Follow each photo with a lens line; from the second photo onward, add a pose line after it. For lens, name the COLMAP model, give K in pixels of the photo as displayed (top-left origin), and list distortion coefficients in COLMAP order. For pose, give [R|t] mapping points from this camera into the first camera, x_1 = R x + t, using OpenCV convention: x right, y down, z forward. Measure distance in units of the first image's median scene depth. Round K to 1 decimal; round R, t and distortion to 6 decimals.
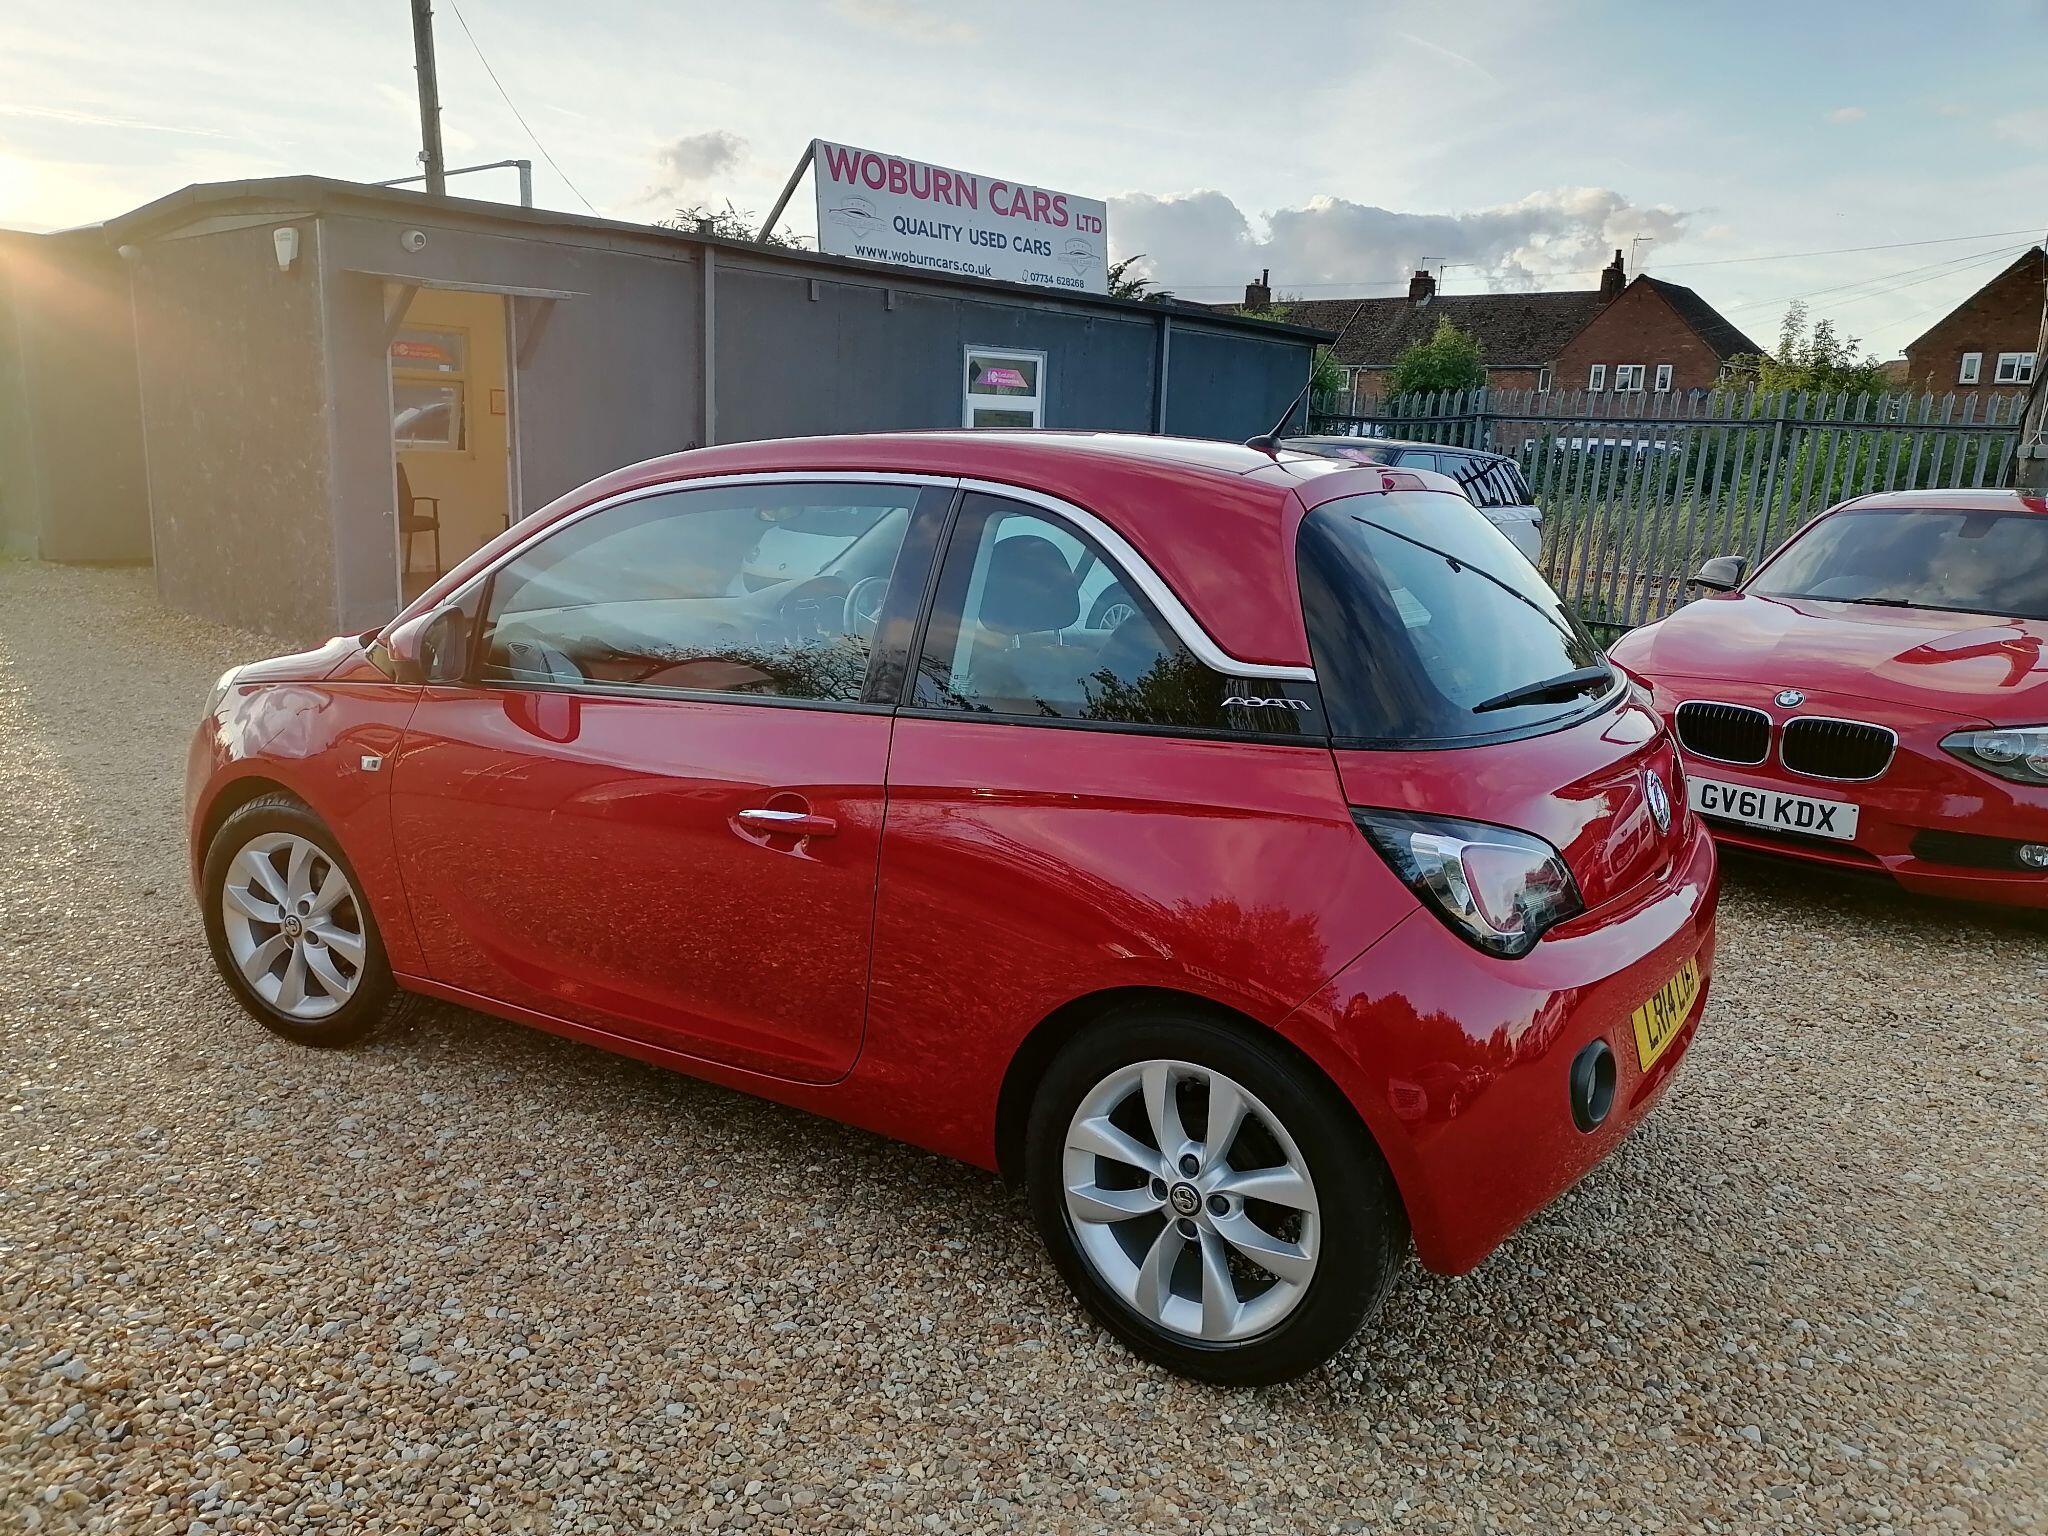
lens RADIAL K [[1587.4, 0, 1029.0], [0, 1587.4, 815.0], [0, 0, 1]] dist [0.028276, -0.008109]
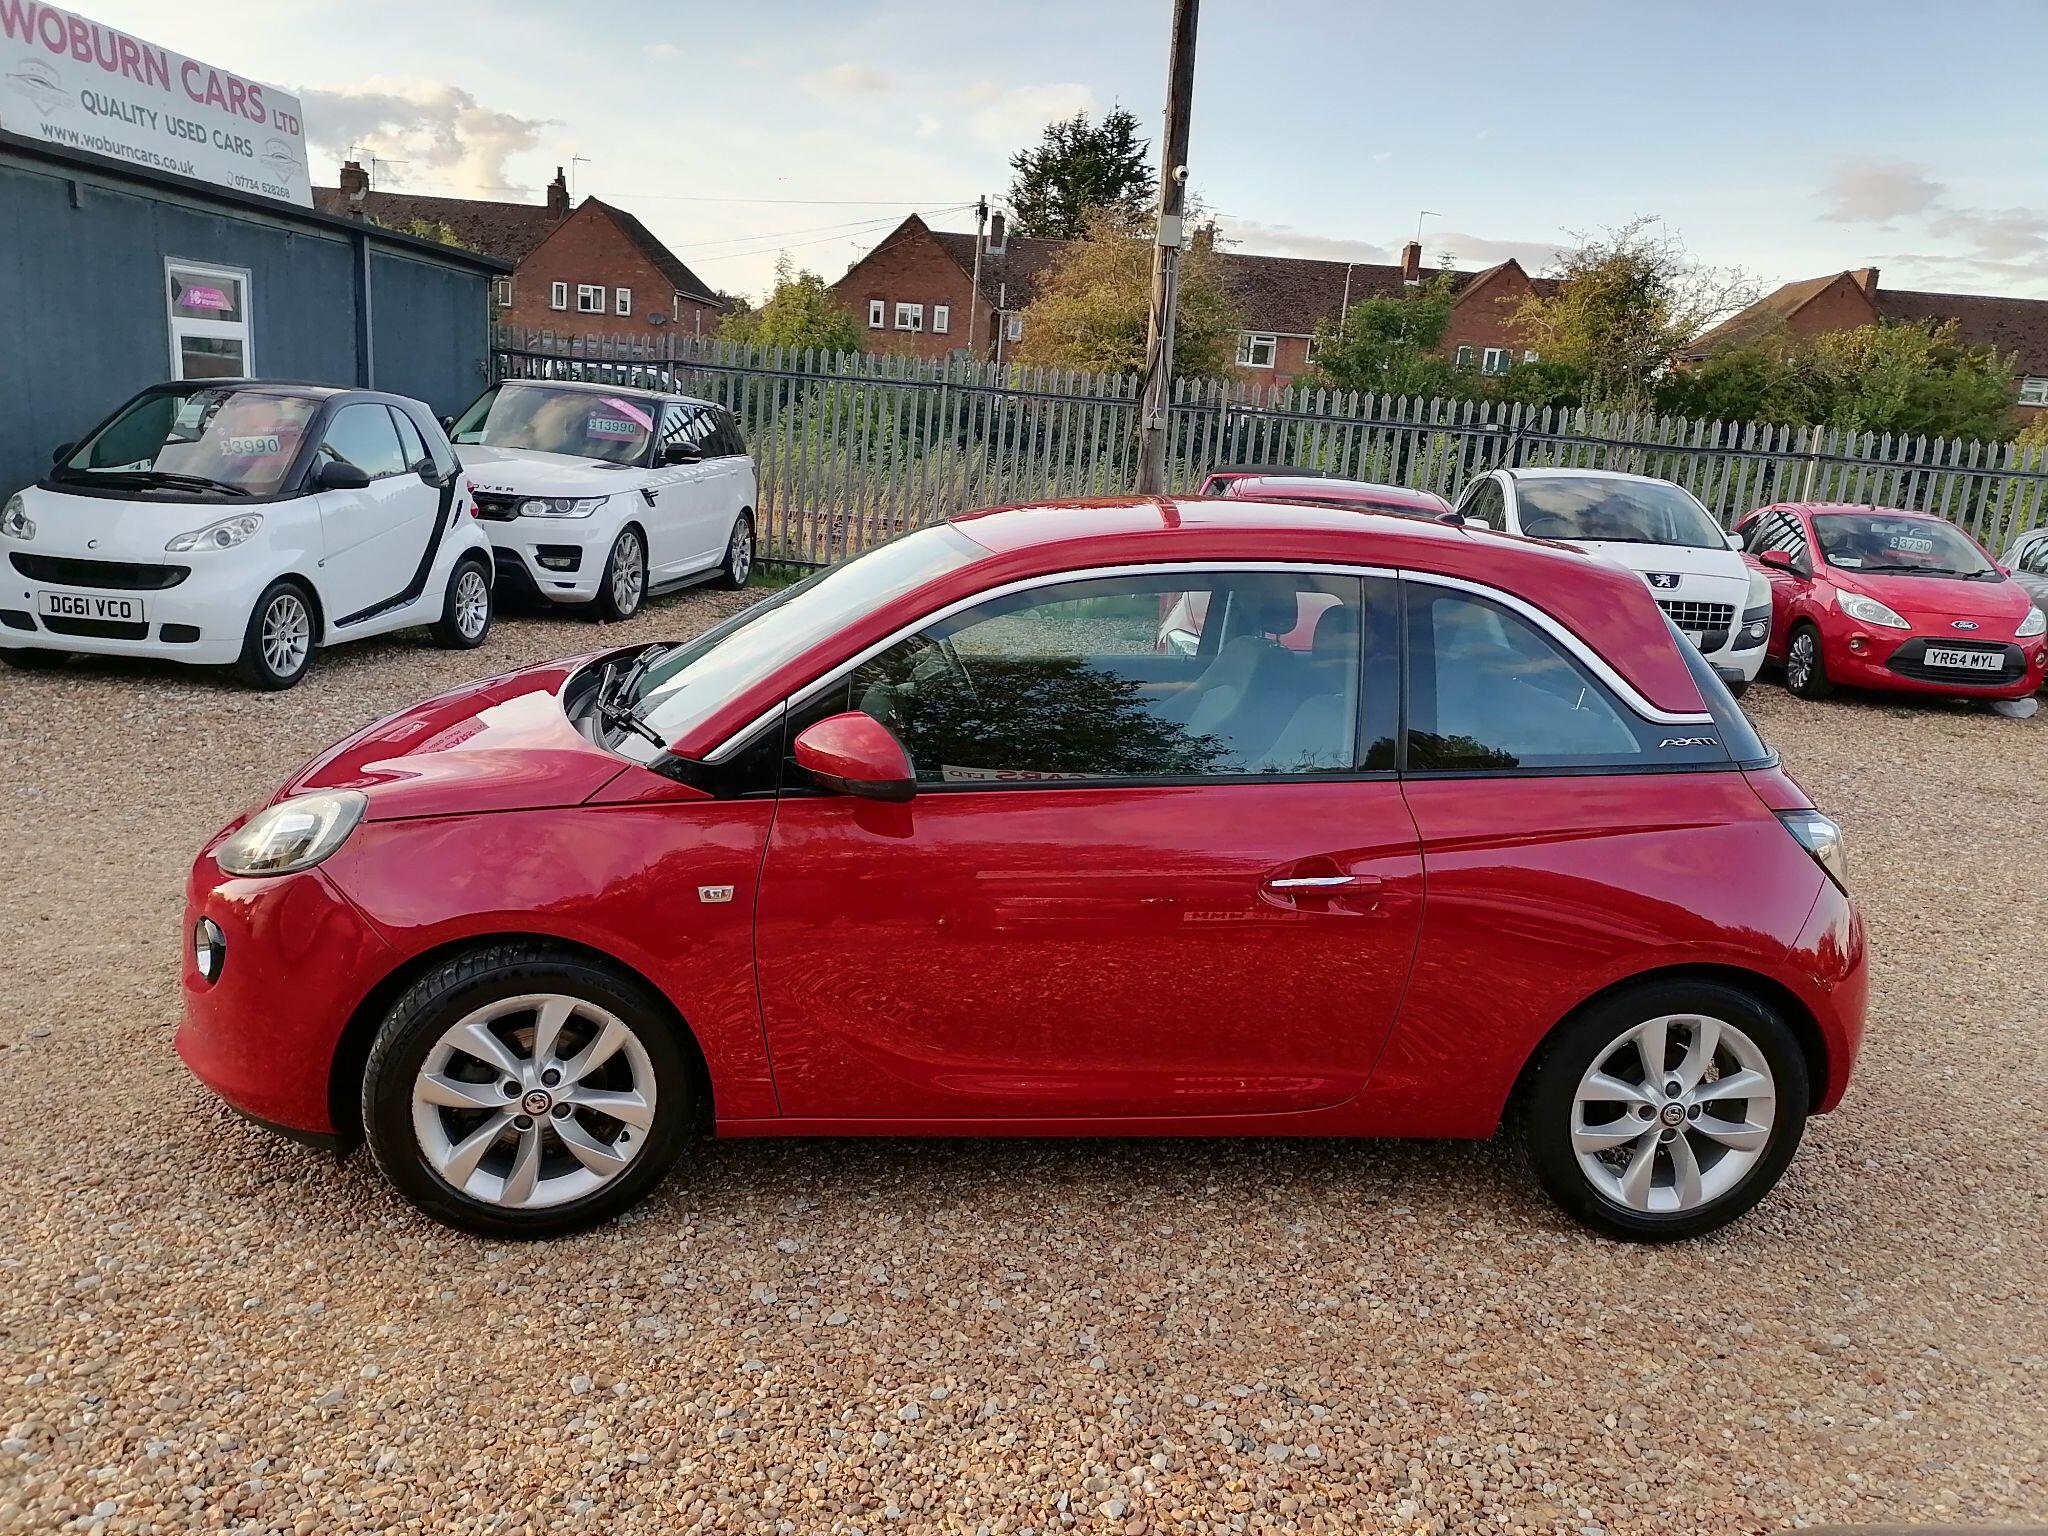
lens RADIAL K [[1593.8, 0, 1033.3], [0, 1593.8, 809.8], [0, 0, 1]] dist [0.030187, -0.012764]
pose [[0.764013, -0.136390, 0.630621, -1.021578], [0.099775, 0.990620, 0.093370, -0.174607], [-0.637440, -0.008415, 0.770454, 0.270521]]
